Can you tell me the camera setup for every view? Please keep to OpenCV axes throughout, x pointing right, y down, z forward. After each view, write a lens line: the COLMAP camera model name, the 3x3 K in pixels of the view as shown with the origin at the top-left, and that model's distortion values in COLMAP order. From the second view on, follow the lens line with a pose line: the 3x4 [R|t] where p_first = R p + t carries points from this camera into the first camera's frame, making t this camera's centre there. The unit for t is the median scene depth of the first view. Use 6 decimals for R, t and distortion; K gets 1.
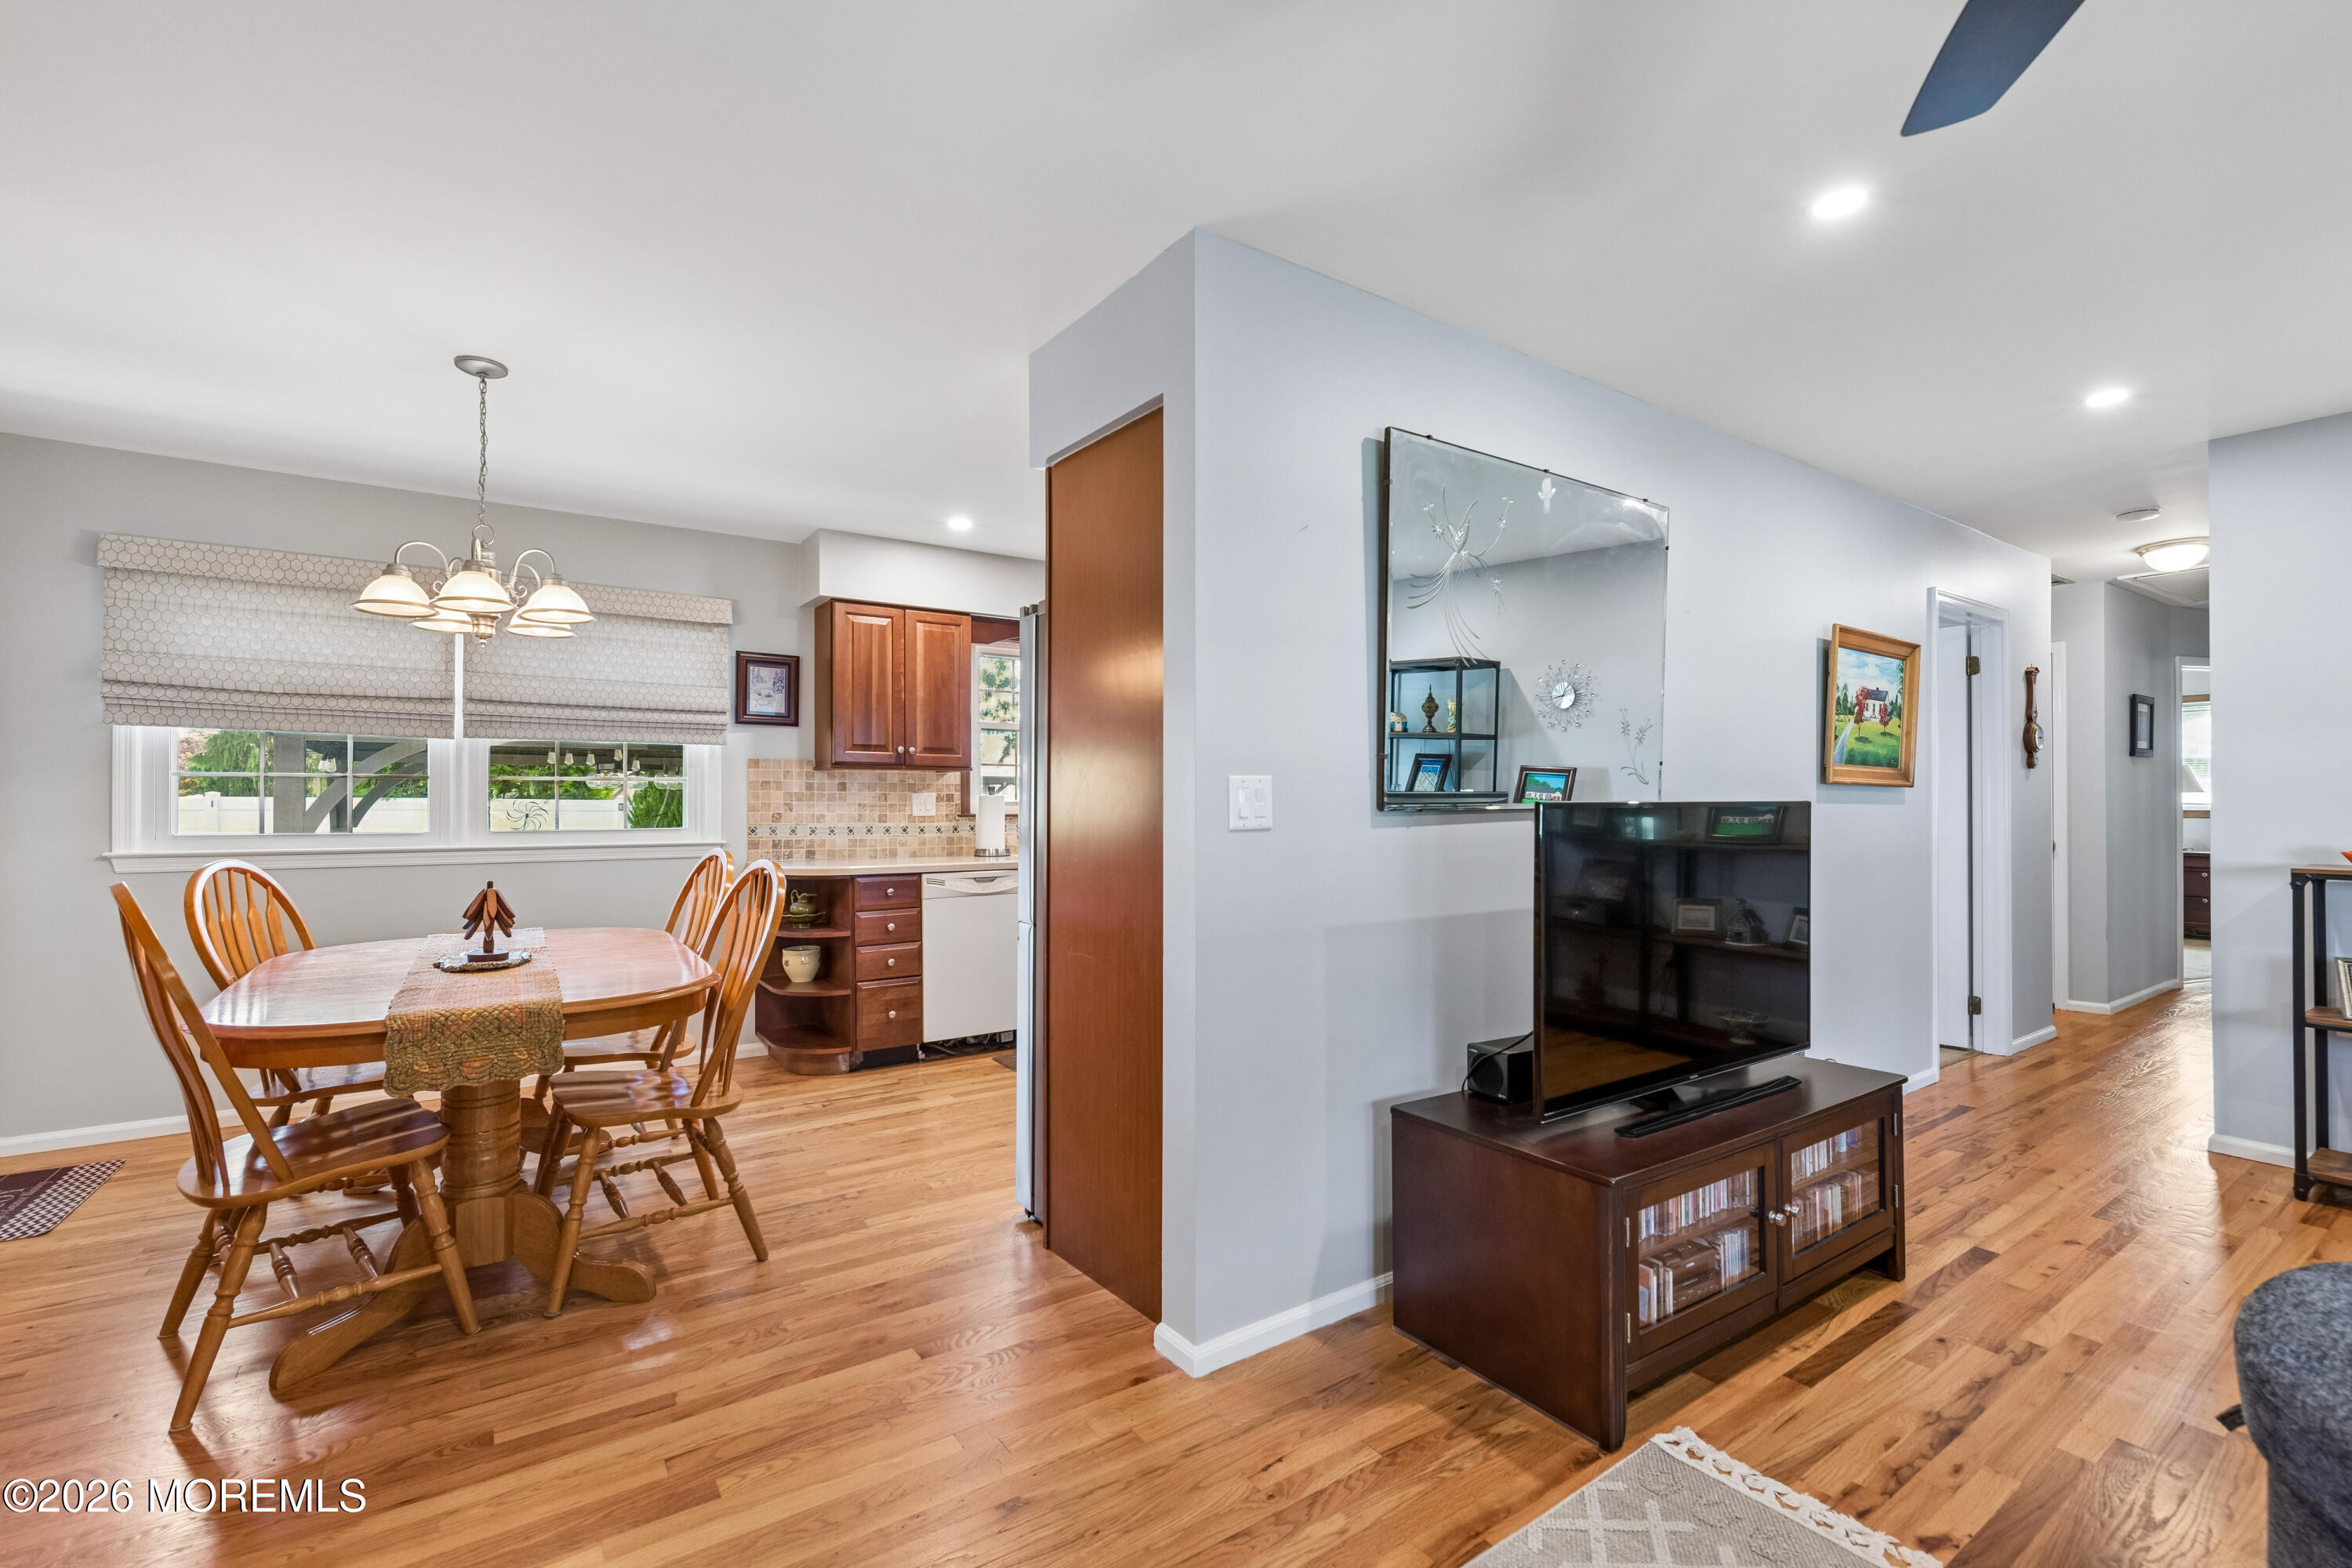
lens RADIAL K [[1016.8, 0, 1173.1], [0, 1016.8, 796.7], [0, 0, 1]] dist [-0.001310, -0.000162]
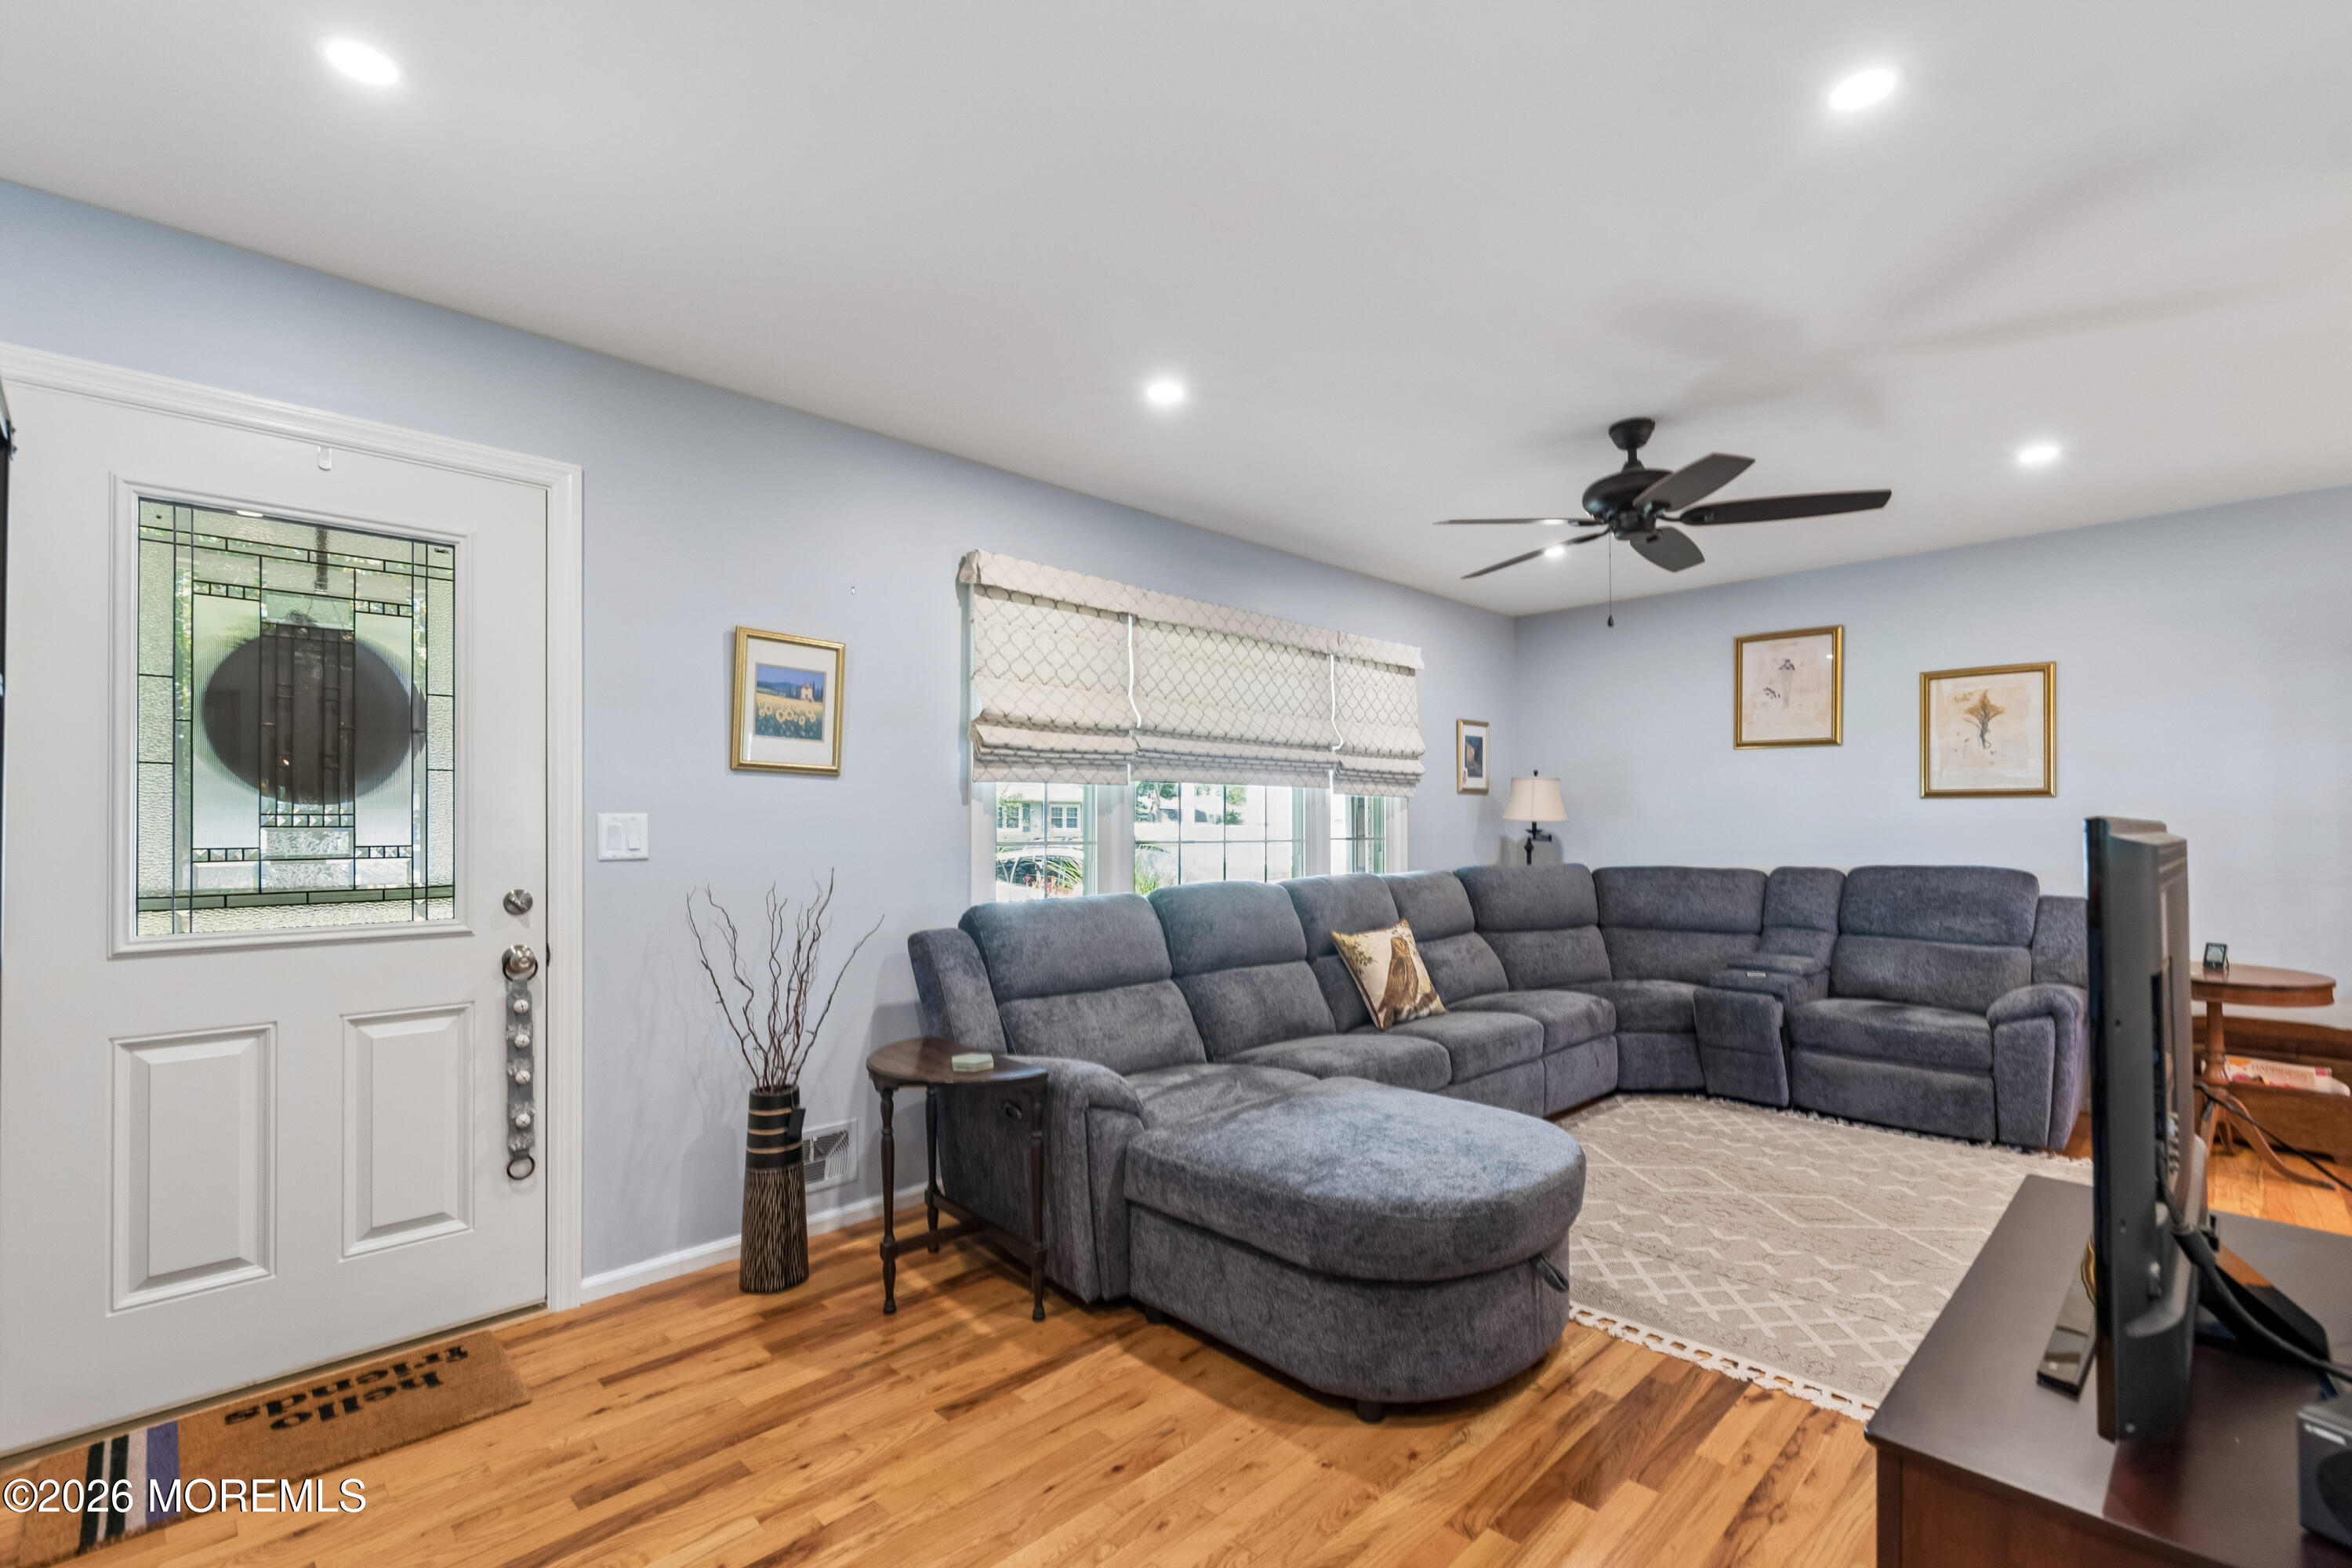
lens RADIAL K [[1031.8, 0, 1169.1], [0, 1031.8, 815.7], [0, 0, 1]] dist [0.001714, -0.001001]
pose [[-0.984656, 0.002052, -0.174493, 0.687687], [0.005065, 0.999846, -0.016821, 0.004925], [0.174431, -0.017447, -0.984515, 0.870571]]
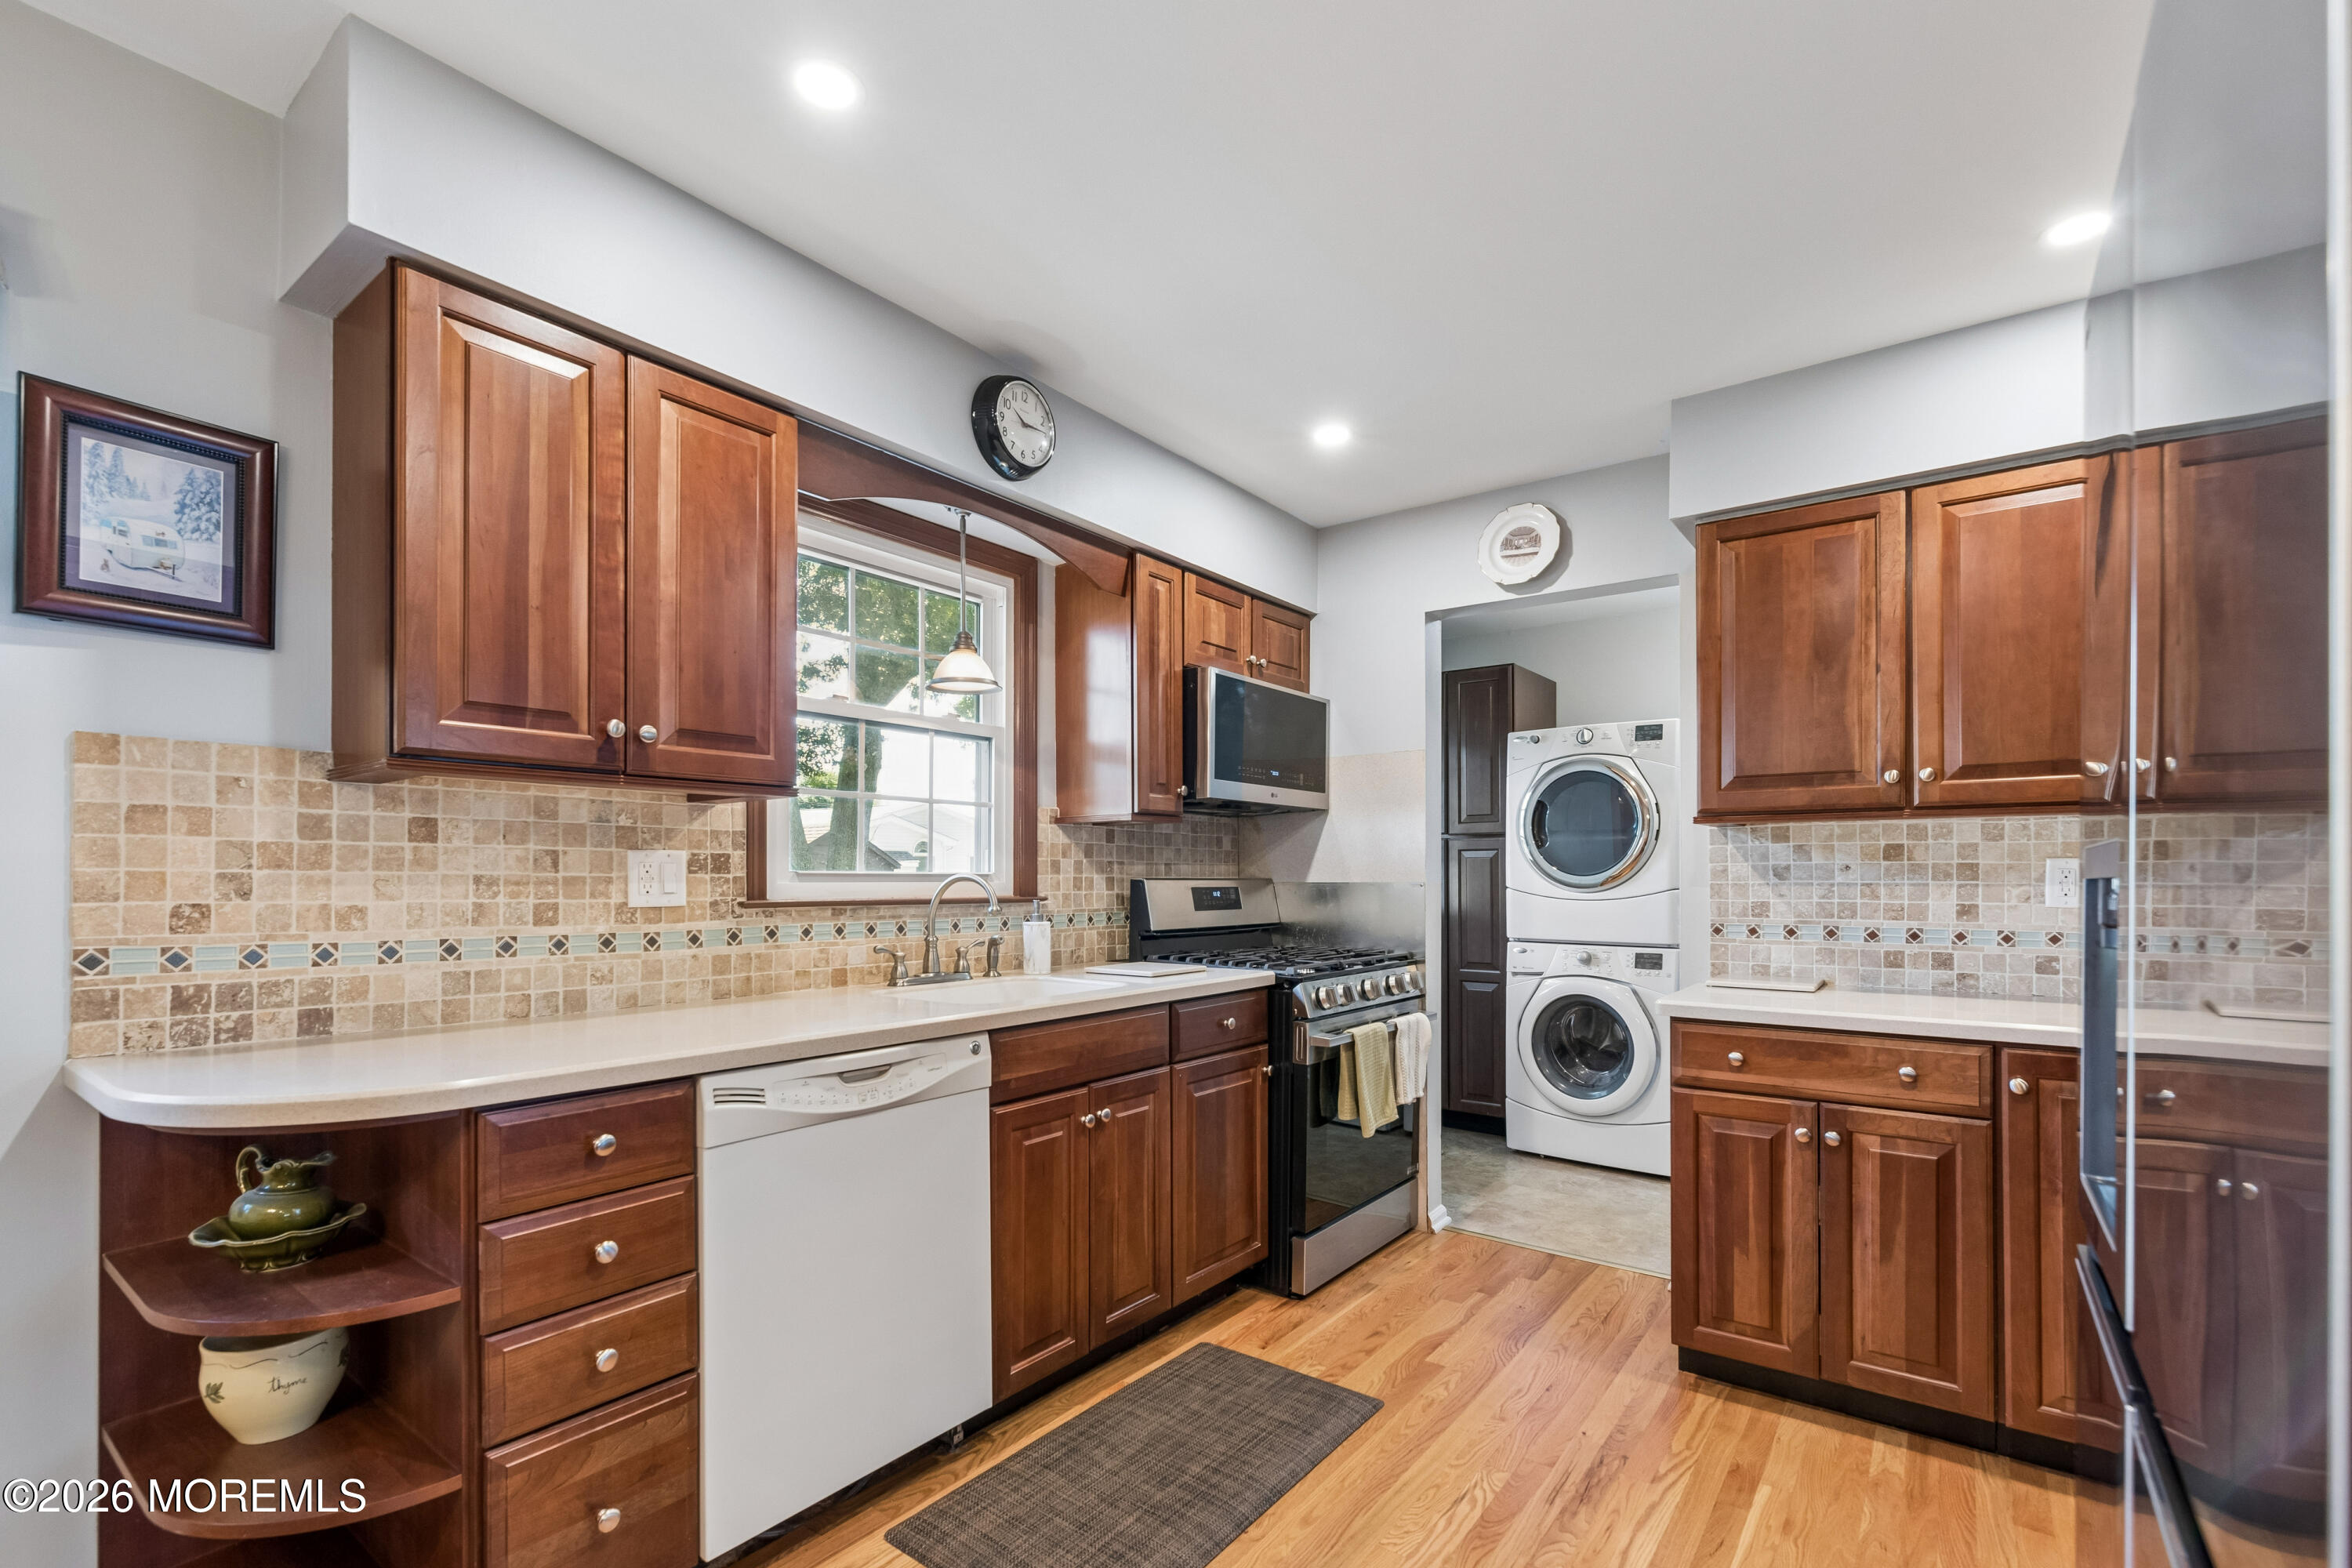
lens RADIAL K [[1050.8, 0, 1187.0], [0, 1050.8, 870.8], [0, 0, 1]] dist [0.000478, -0.000148]
pose [[0.946235, 0.003034, 0.323465, -0.229238], [-0.002576, 0.999995, -0.001844, 0.005999], [-0.323469, 0.000911, 0.946238, 0.675419]]
